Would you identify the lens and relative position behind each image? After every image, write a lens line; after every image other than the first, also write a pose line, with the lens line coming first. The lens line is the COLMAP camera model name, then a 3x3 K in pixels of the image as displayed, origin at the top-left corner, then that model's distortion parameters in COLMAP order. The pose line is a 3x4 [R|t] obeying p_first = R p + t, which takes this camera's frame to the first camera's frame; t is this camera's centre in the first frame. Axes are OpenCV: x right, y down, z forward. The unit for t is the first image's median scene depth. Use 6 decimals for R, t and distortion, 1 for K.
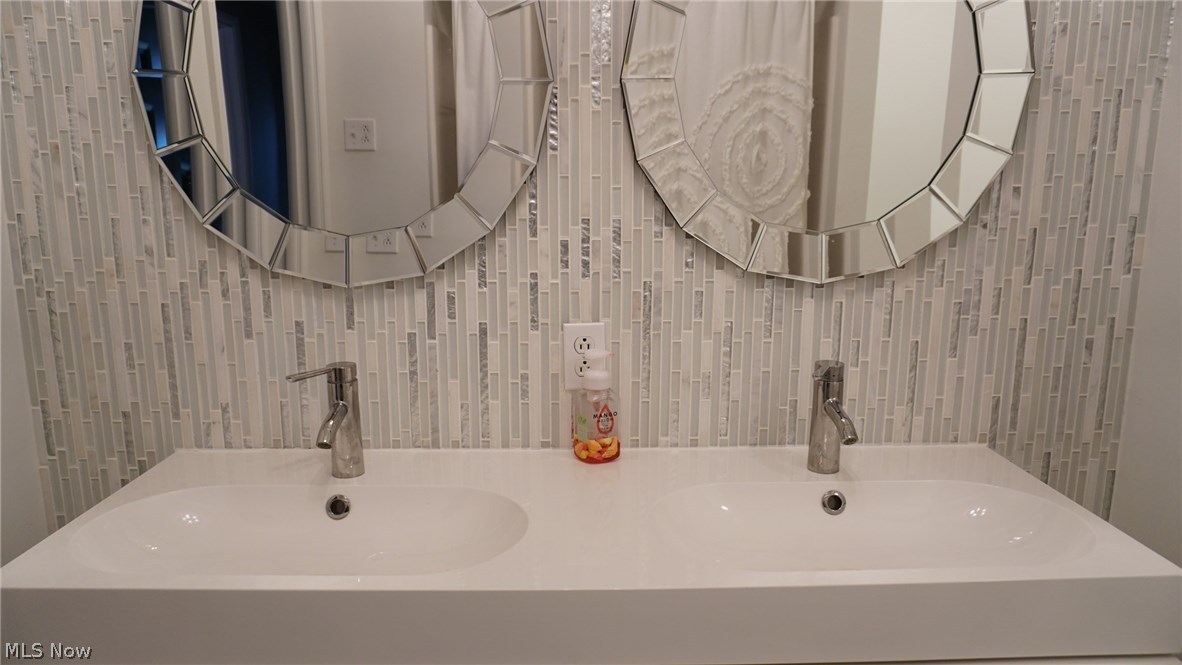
lens RADIAL K [[799.6, 0, 595.9], [0, 799.6, 336.4], [0, 0, 1]] dist [-0.046434, 0.035016]
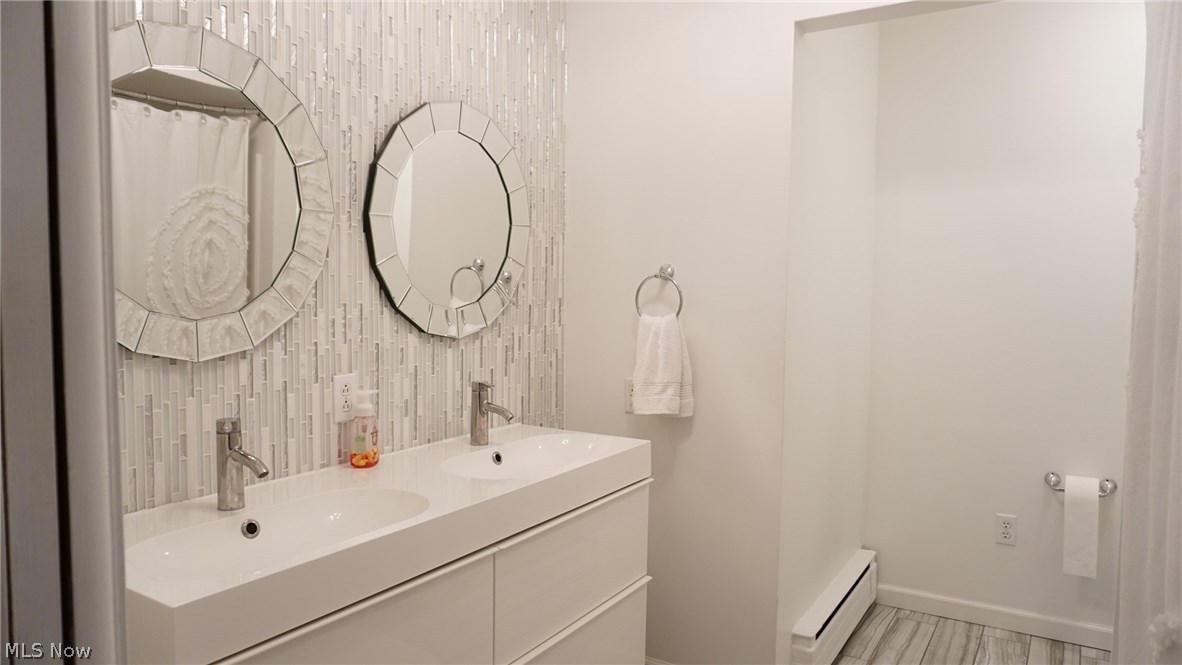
lens RADIAL K [[799.6, 0, 579.0], [0, 799.6, 332.4], [0, 0, 1]] dist [-0.046434, 0.035016]
pose [[0.558804, -0.042841, 0.828192, -0.967604], [0.152128, 0.987014, -0.051588, 0.046966], [-0.815227, 0.154819, 0.558065, -0.169208]]
